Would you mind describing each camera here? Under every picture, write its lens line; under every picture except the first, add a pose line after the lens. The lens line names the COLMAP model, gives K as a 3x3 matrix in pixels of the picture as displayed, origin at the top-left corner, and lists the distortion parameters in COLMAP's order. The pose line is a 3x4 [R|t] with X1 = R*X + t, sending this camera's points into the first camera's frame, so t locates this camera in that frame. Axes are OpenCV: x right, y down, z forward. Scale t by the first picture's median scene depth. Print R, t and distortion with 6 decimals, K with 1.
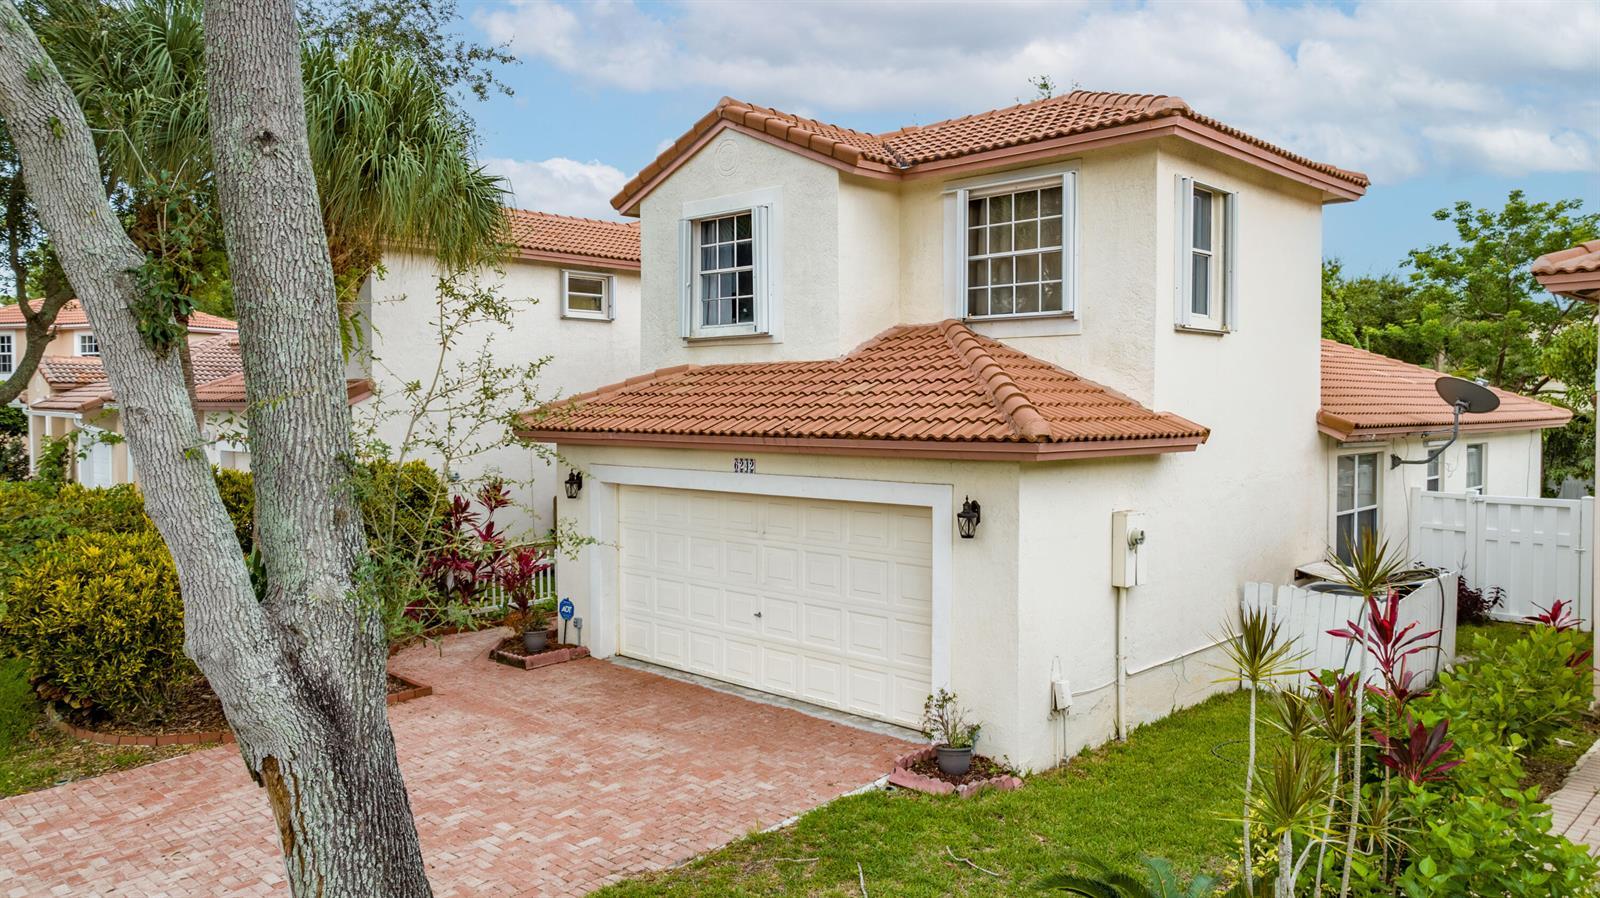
lens RADIAL K [[1146.8, 0, 799.5], [0, 1146.8, 417.7], [0, 0, 1]] dist [-0.008052, -0.001433]
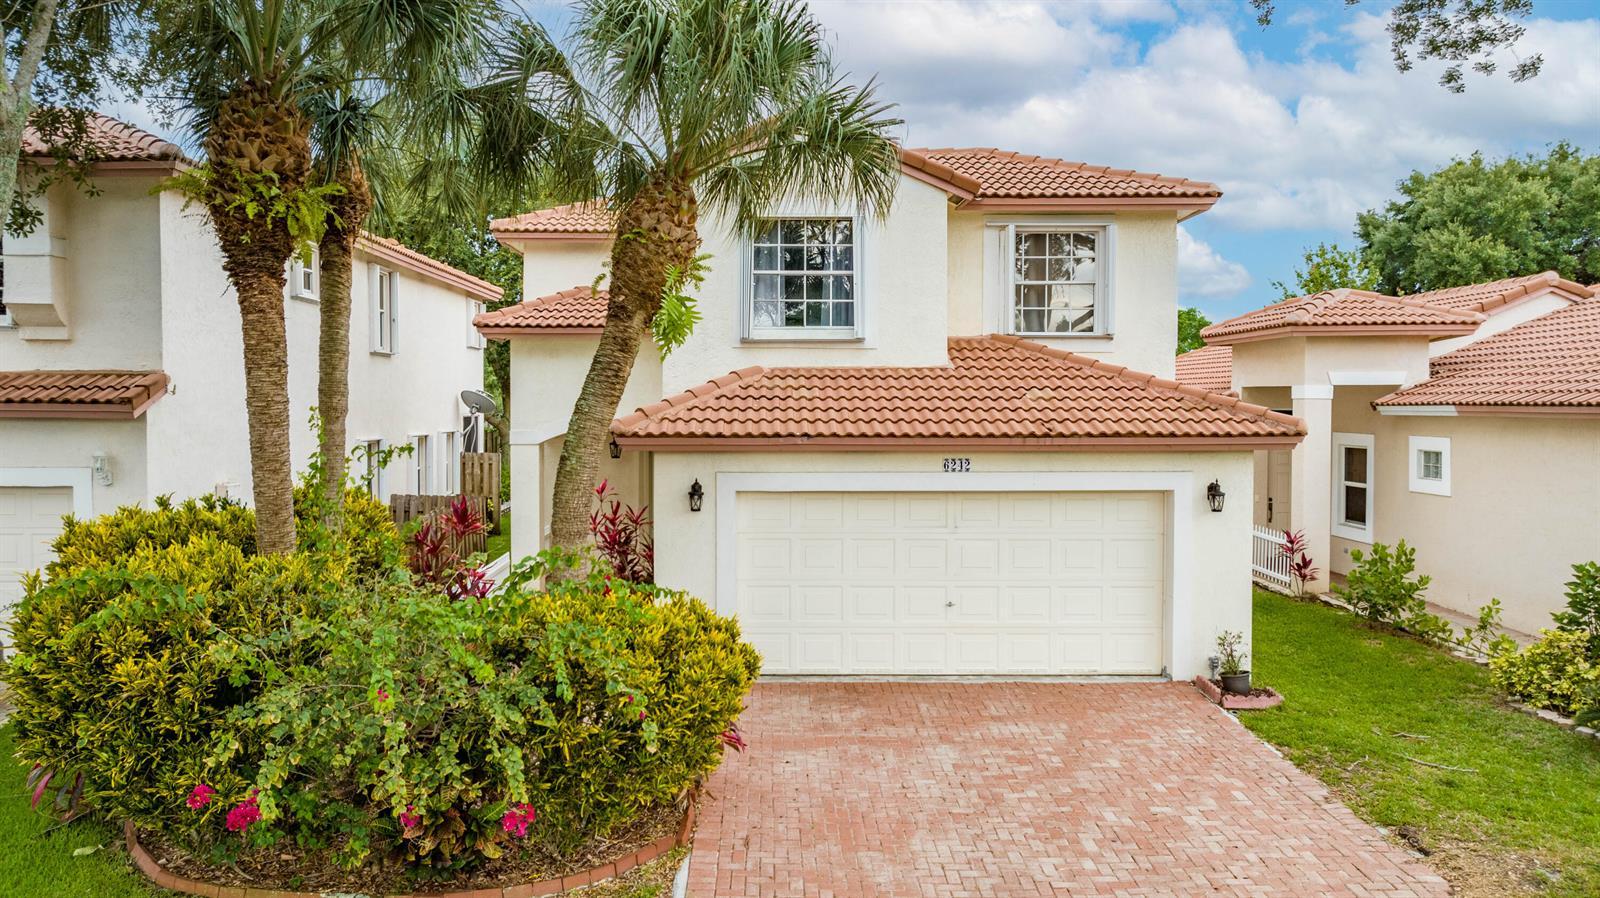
lens RADIAL K [[1098.4, 0, 800.0], [0, 1098.4, 449.0], [0, 0, 1]] dist [-0.006952, -0.003029]
pose [[0.709018, -0.023249, 0.704807, -0.880461], [0.008699, 0.999669, 0.024225, 0.001253], [-0.705136, -0.011045, 0.708986, 0.390257]]
